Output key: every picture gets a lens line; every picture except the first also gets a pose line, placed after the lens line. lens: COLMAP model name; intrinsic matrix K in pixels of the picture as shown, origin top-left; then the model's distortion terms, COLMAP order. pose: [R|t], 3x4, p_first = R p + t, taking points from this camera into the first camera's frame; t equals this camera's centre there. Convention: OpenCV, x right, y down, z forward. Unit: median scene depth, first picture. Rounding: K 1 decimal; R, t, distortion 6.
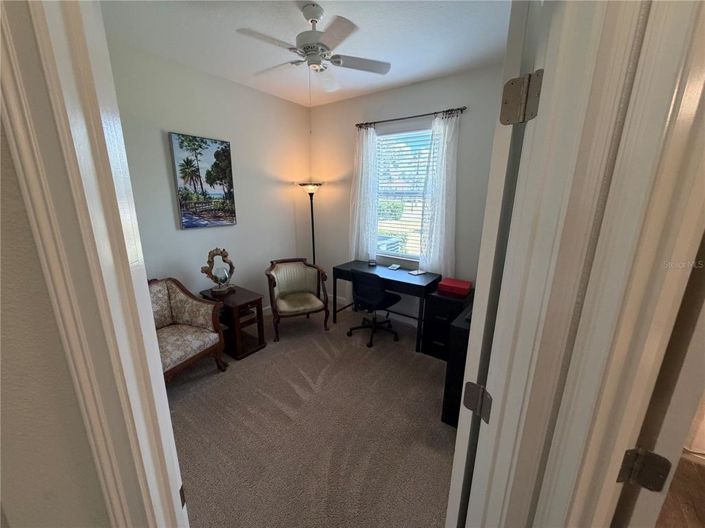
lens RADIAL K [[280.4, 0, 352.1], [0, 280.4, 264.3], [0, 0, 1]] dist [-0.003869, 0.000137]
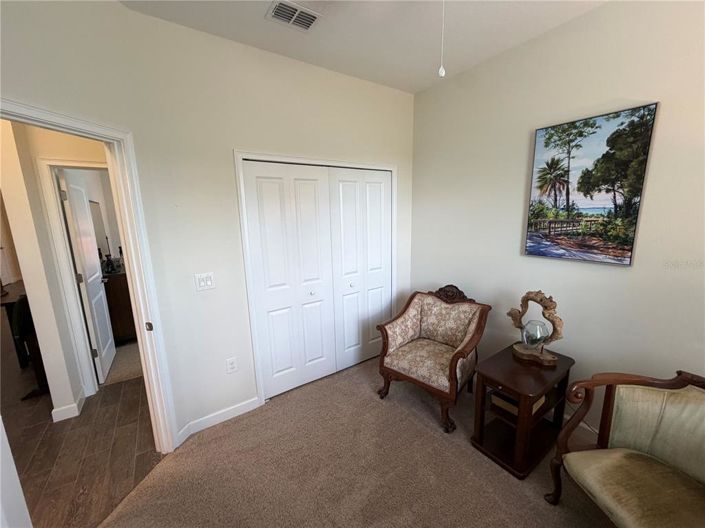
lens RADIAL K [[280.4, 0, 352.3], [0, 280.4, 264.2], [0, 0, 1]] dist [-0.003869, 0.000137]
pose [[-0.340368, 0.169788, -0.924836, 0.255246], [-0.209926, 0.945015, 0.250752, -0.186563], [0.916559, 0.279495, -0.286010, 0.760370]]
